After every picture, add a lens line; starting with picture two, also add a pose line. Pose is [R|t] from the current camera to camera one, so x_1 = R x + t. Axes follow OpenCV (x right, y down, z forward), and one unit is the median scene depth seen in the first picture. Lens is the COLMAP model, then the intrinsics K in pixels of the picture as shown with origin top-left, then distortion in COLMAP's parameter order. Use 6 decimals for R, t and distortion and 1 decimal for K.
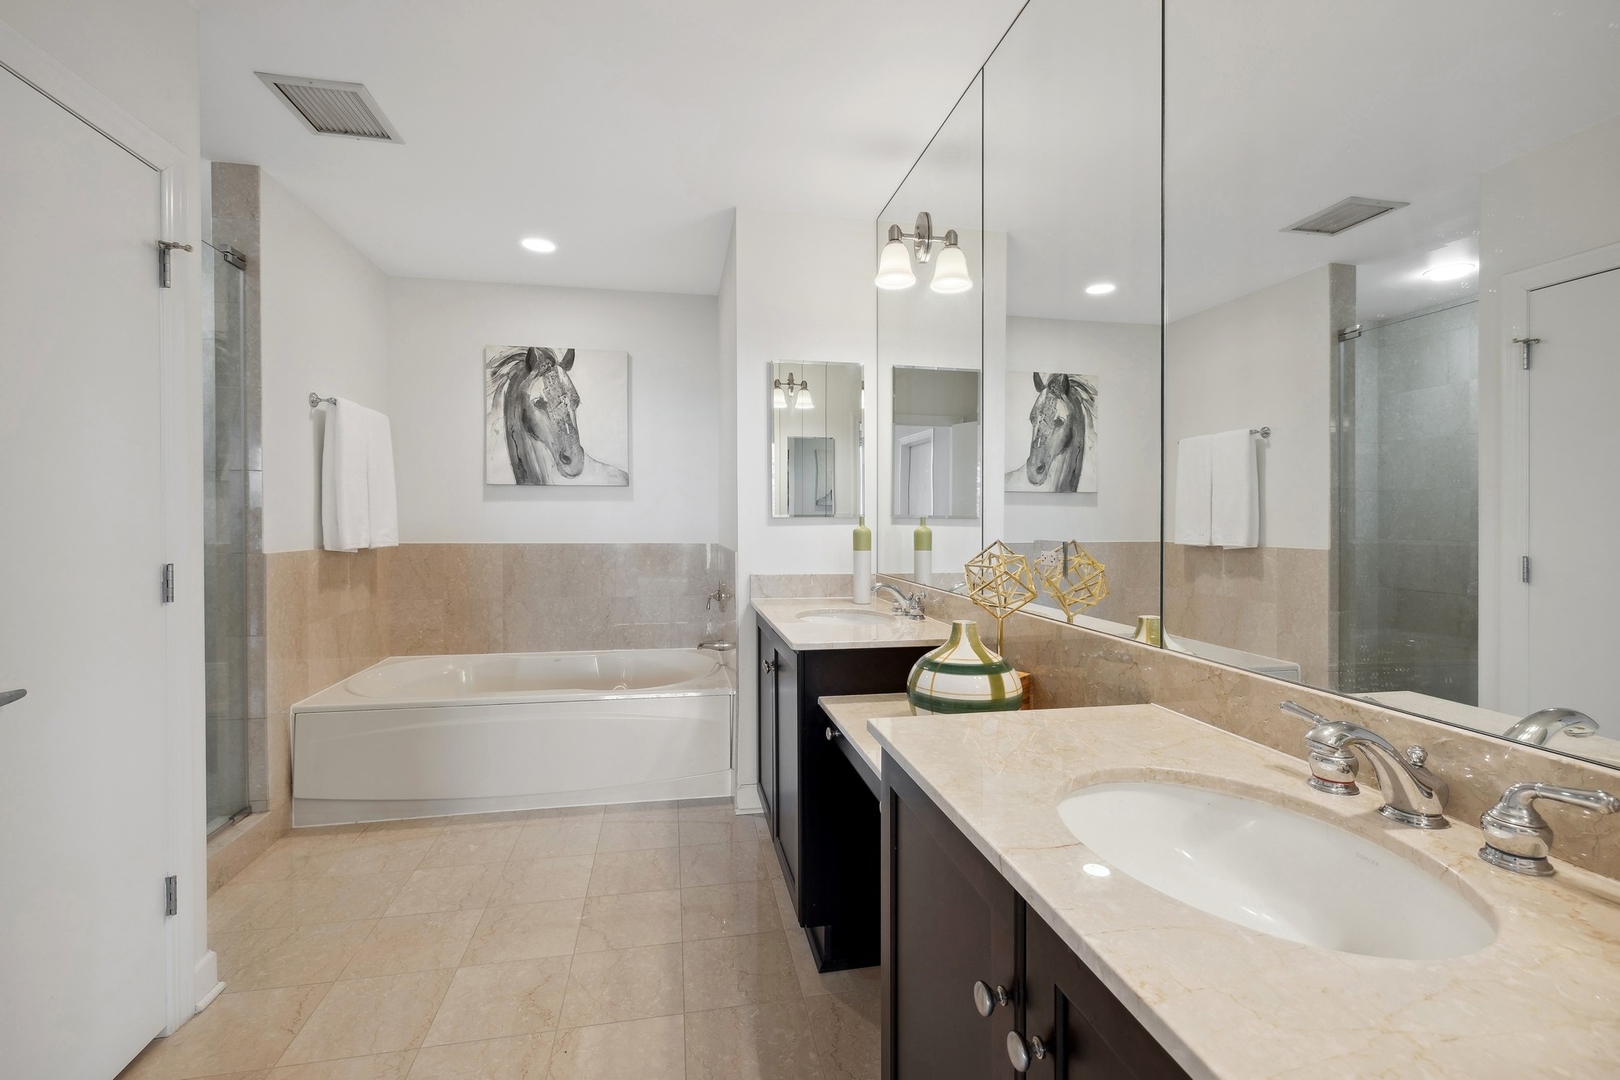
lens RADIAL K [[683.1, 0, 809.5], [0, 683.1, 525.2], [0, 0, 1]] dist [0.001341, 0.000181]
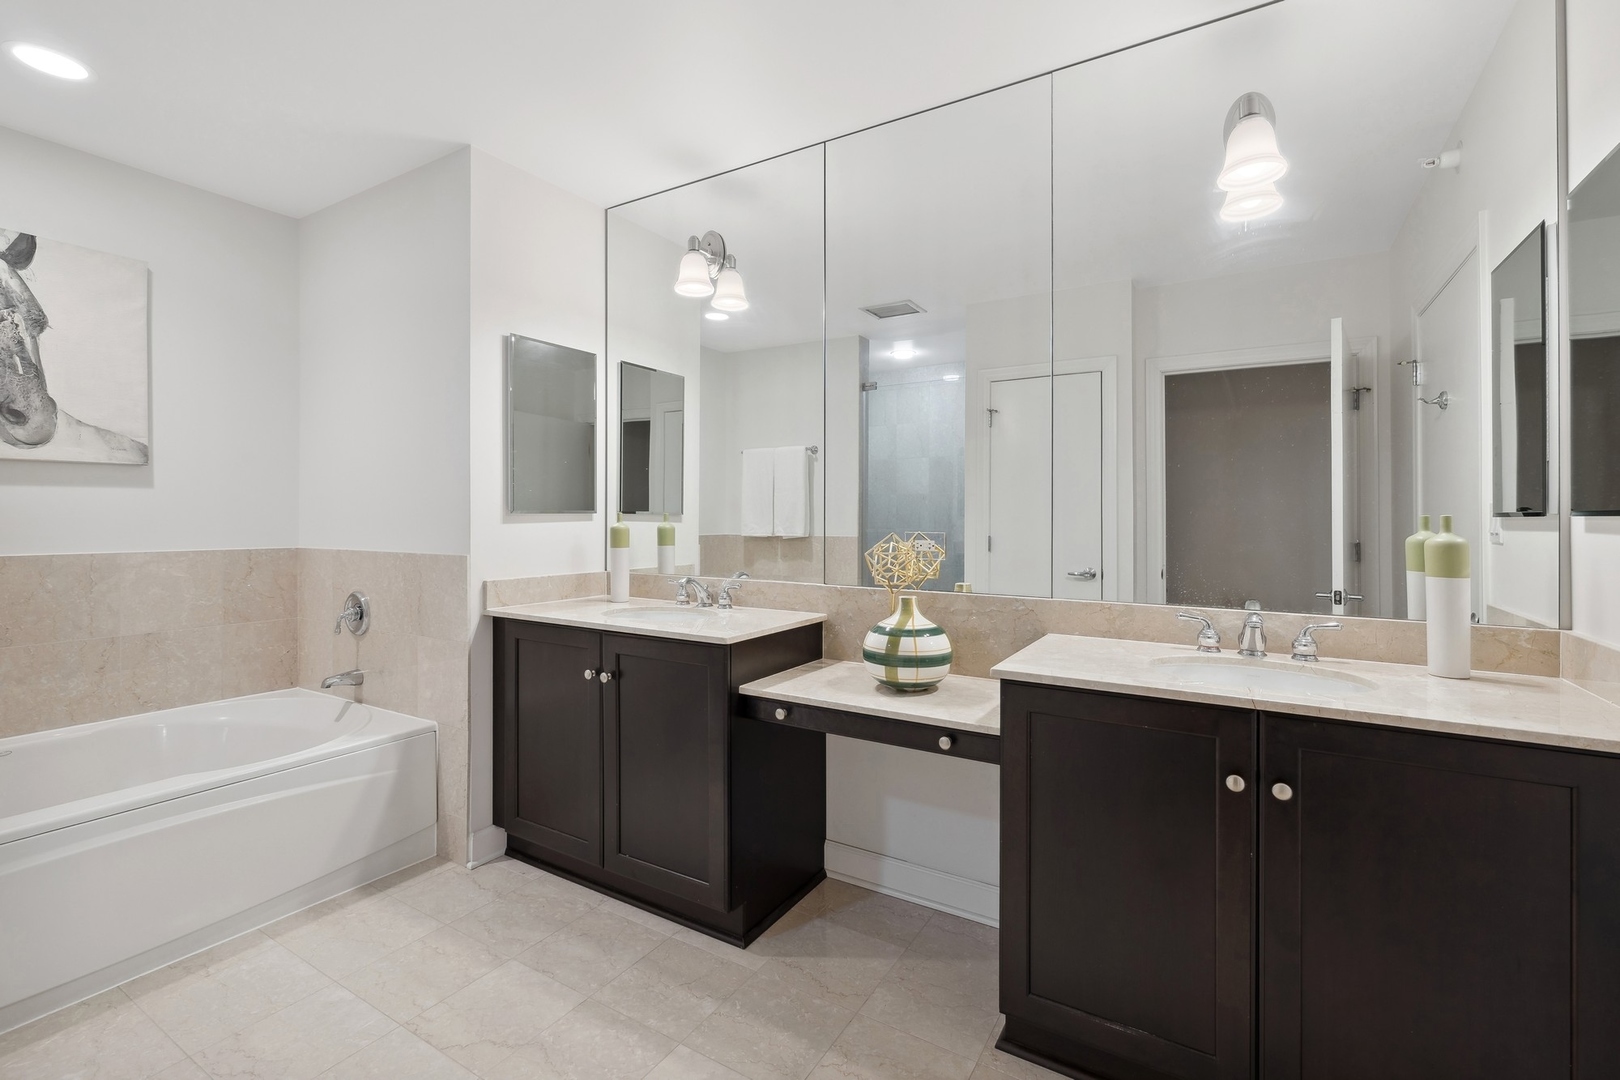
lens RADIAL K [[674.7, 0, 816.4], [0, 674.7, 513.9], [0, 0, 1]] dist [0.000963, 0.000422]
pose [[0.701441, 0.000897, 0.712727, -0.293475], [0.005773, 0.999959, -0.006940, -0.002226], [-0.712704, 0.008983, 0.701407, 0.086041]]
